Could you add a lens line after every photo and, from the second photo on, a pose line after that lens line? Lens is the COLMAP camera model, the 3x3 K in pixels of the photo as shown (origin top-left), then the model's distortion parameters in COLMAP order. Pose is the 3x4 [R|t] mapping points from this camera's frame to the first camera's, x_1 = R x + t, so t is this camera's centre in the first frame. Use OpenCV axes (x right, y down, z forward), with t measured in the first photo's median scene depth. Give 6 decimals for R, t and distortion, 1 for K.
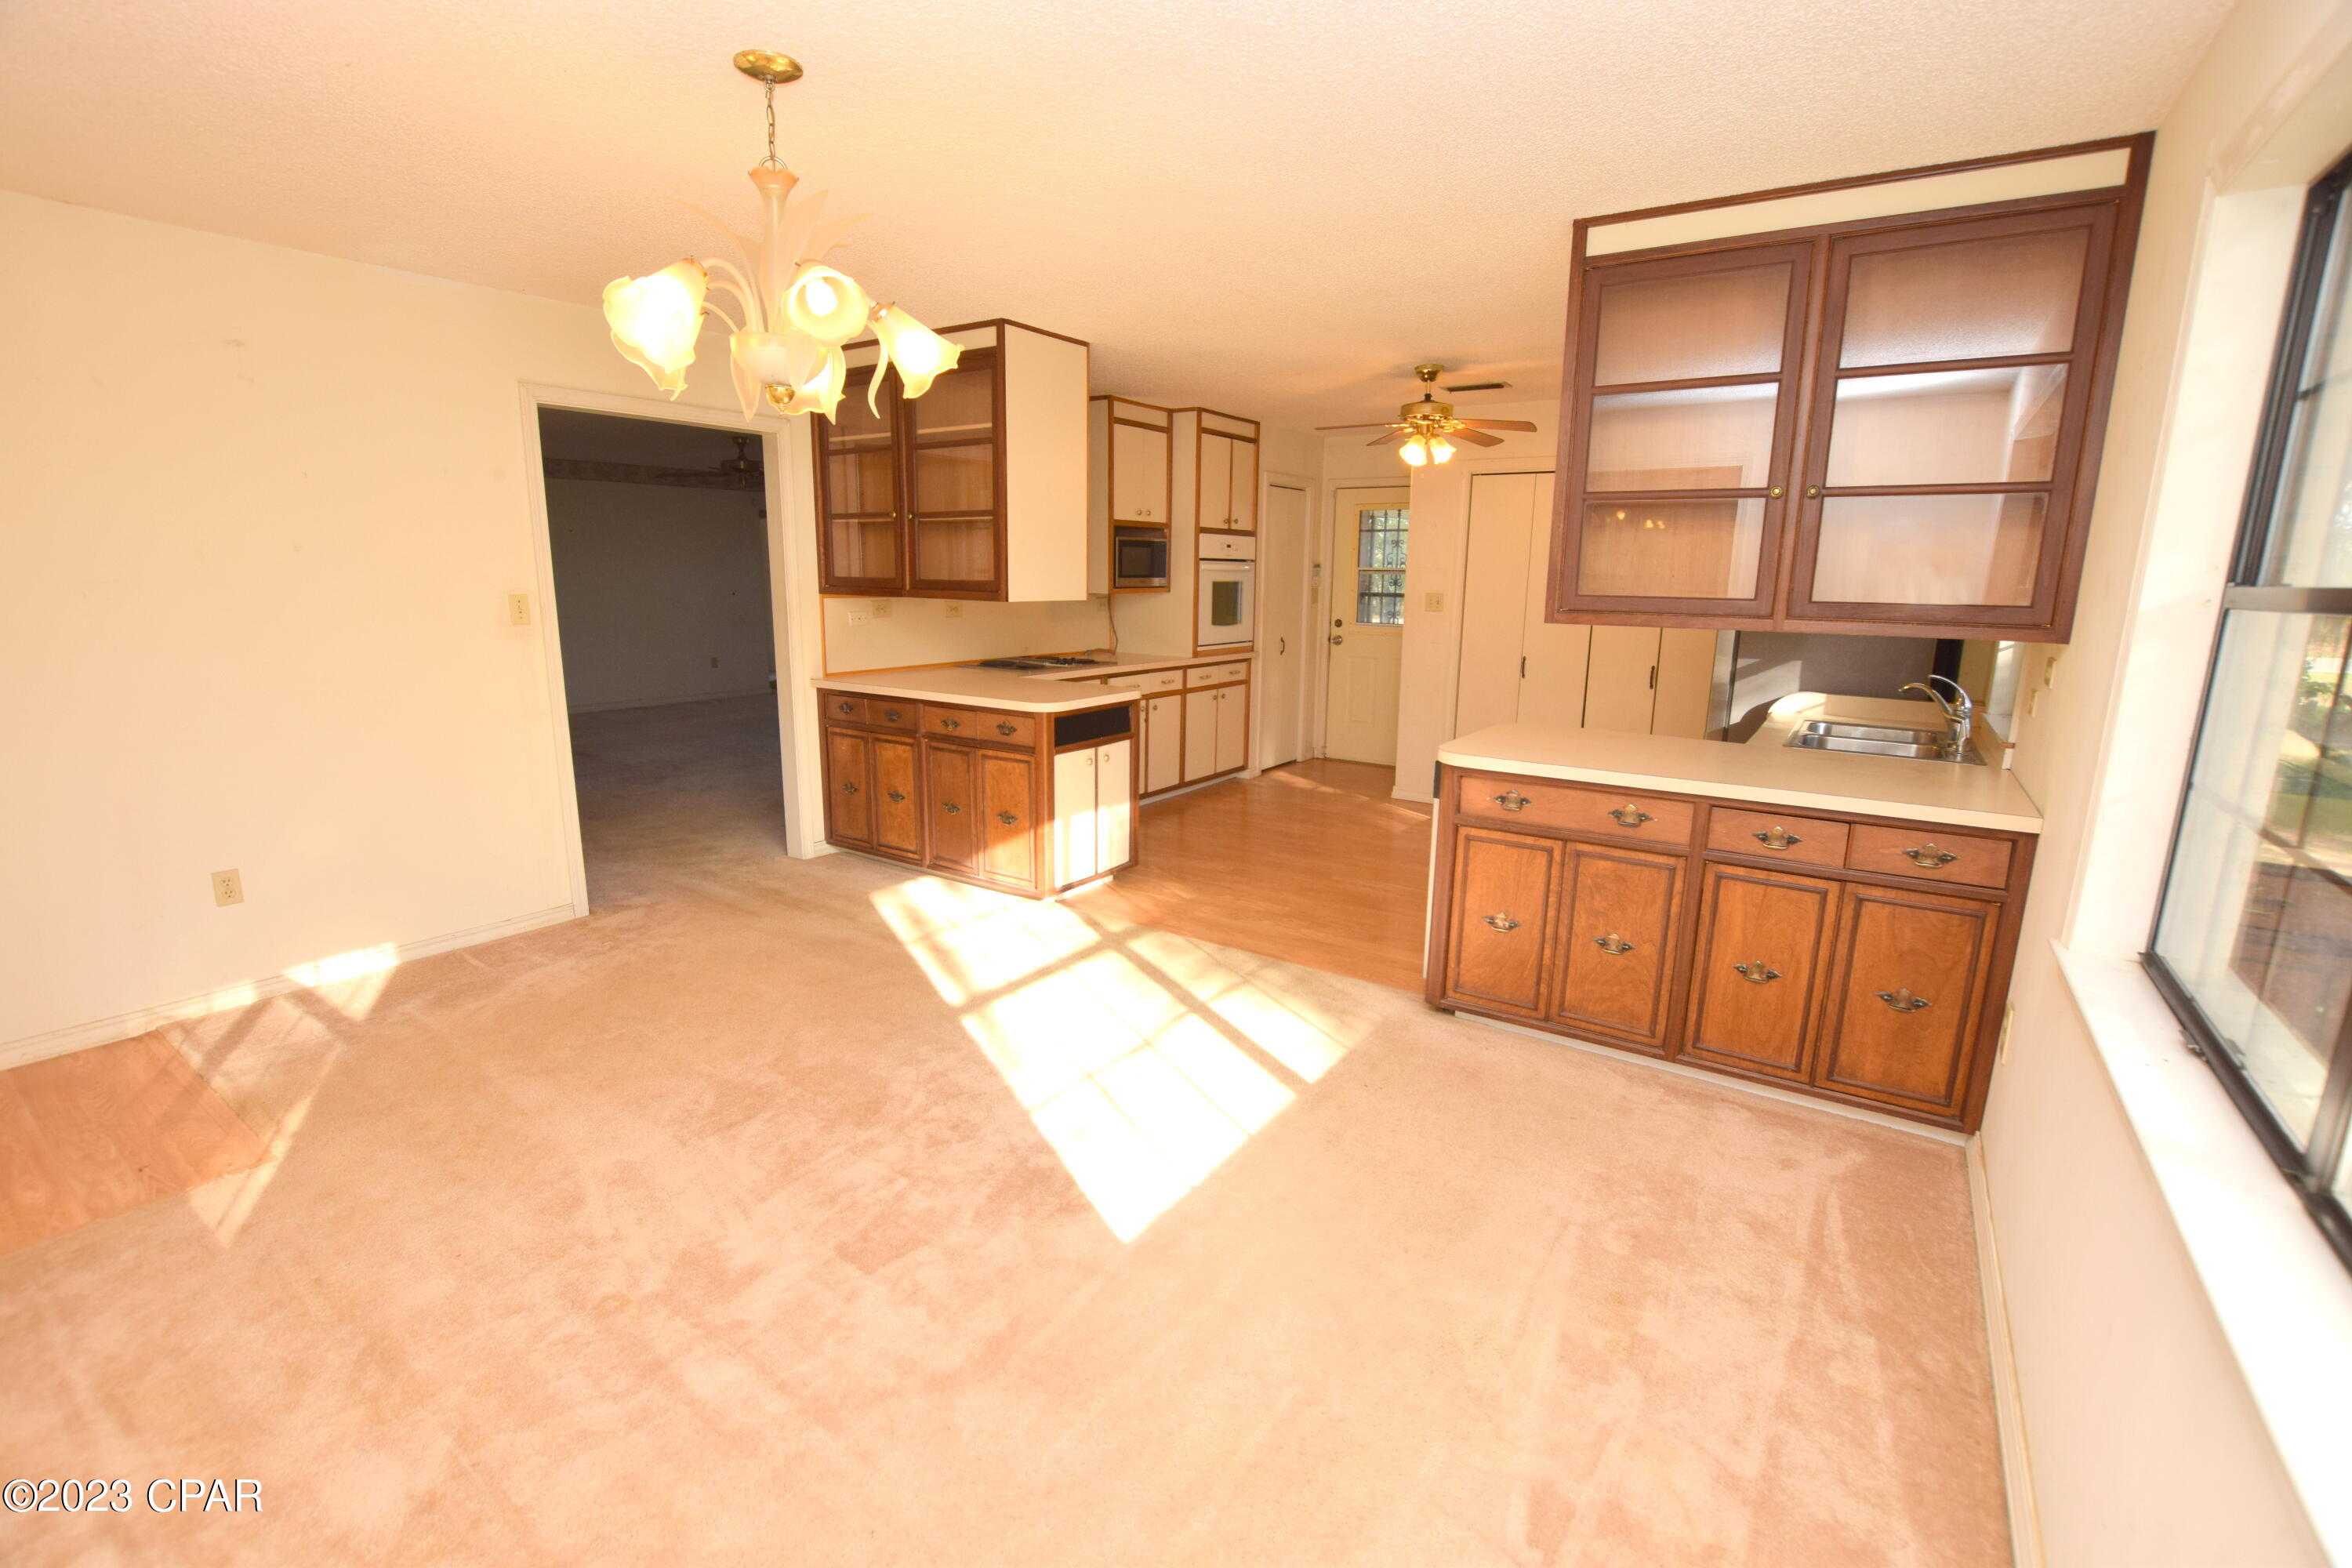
lens RADIAL K [[1023.6, 0, 1176.0], [0, 1023.6, 784.0], [0, 0, 1]] dist [-0.035760, 0.000028]
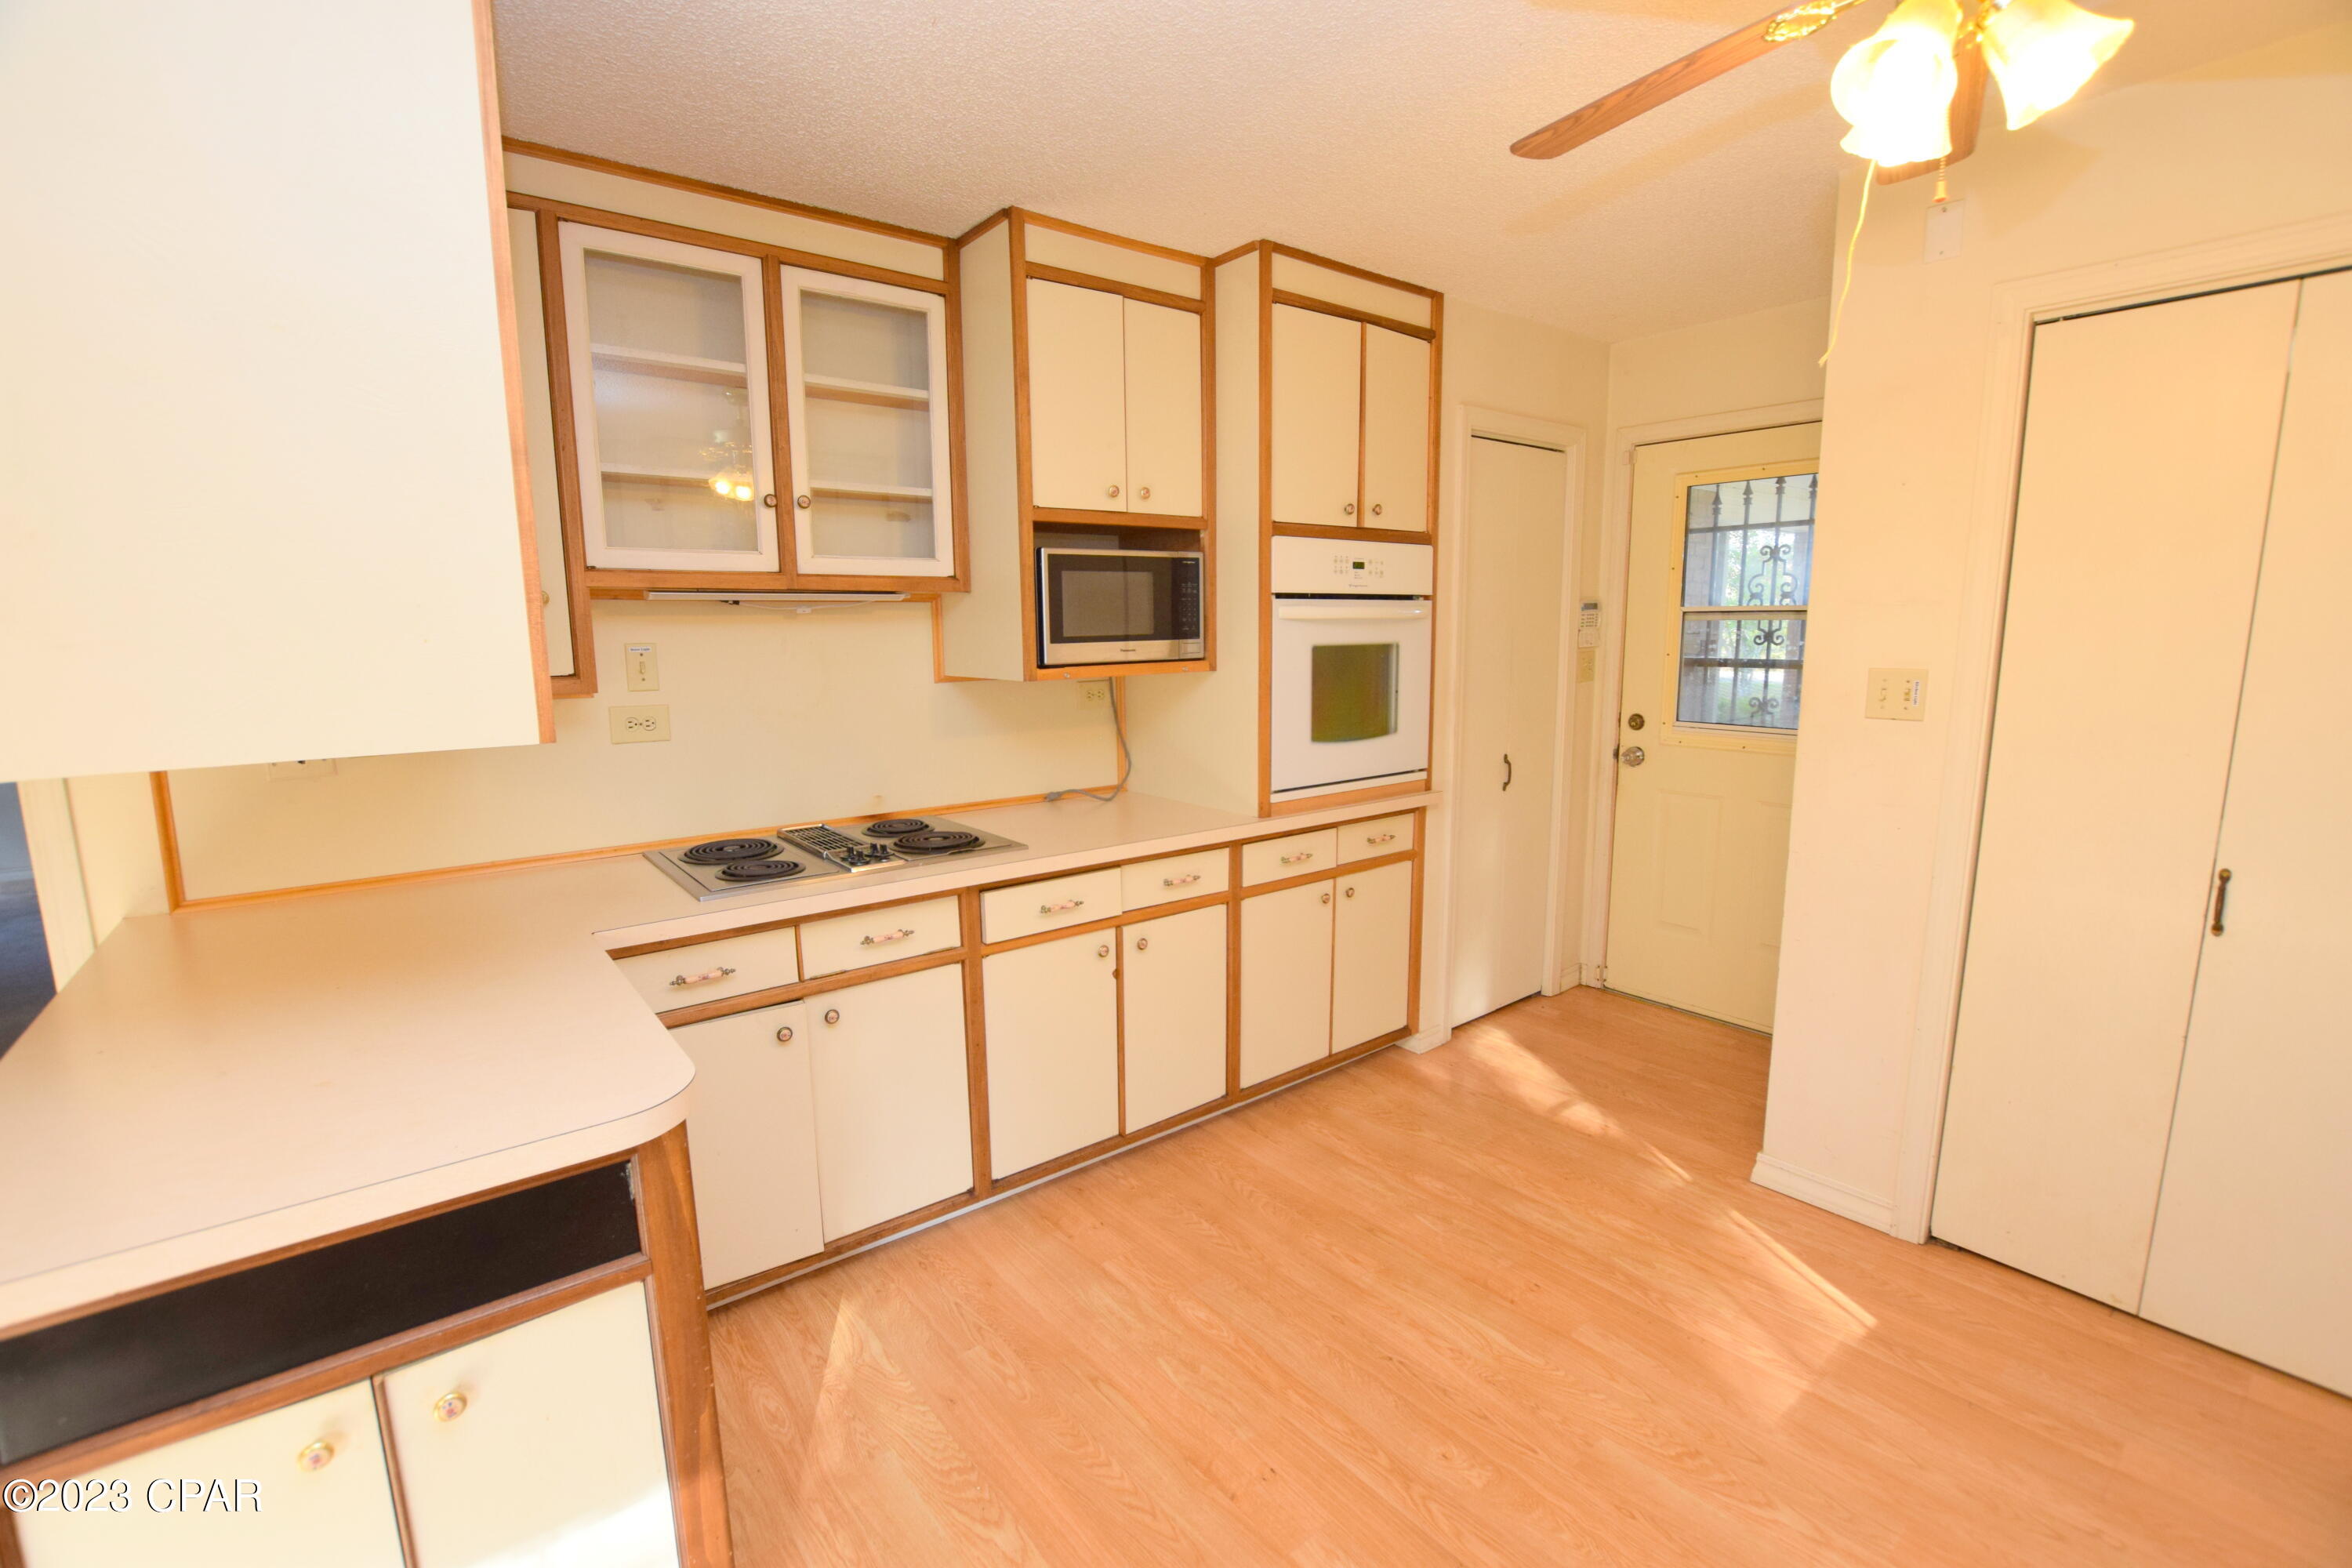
lens RADIAL K [[1023.6, 0, 1176.0], [0, 1023.6, 784.0], [0, 0, 1]] dist [-0.035760, 0.000028]
pose [[0.954294, 0.024860, -0.297834, 0.110954], [-0.039136, 0.998348, -0.042065, -0.116171], [0.296297, 0.051798, 0.953690, 0.558531]]
